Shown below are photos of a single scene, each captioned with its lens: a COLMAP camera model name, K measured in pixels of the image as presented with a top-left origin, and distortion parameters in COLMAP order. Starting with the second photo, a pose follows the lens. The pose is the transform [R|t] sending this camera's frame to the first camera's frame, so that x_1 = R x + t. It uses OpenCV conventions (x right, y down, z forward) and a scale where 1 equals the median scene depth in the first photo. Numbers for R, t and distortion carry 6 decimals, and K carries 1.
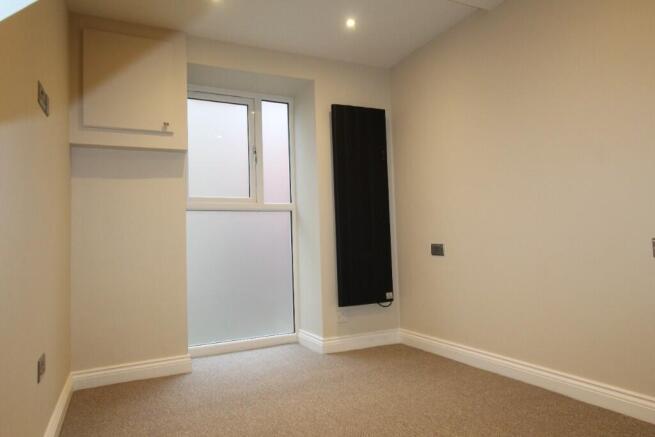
lens RADIAL K [[445.6, 0, 330.4], [0, 445.6, 214.2], [0, 0, 1]] dist [0.006235, -0.005004]
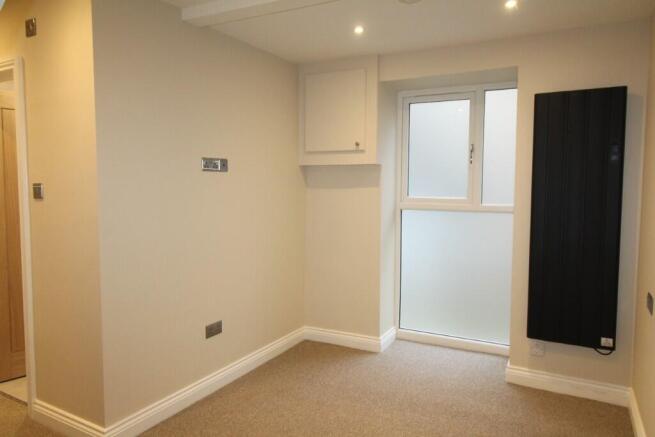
lens RADIAL K [[445.6, 0, 330.4], [0, 445.6, 214.2], [0, 0, 1]] dist [0.006235, -0.005004]
pose [[0.590711, 0.093744, -0.801419, 0.451971], [0.024965, 0.990629, 0.134277, -0.148897], [0.806497, -0.099326, 0.582836, 0.207275]]
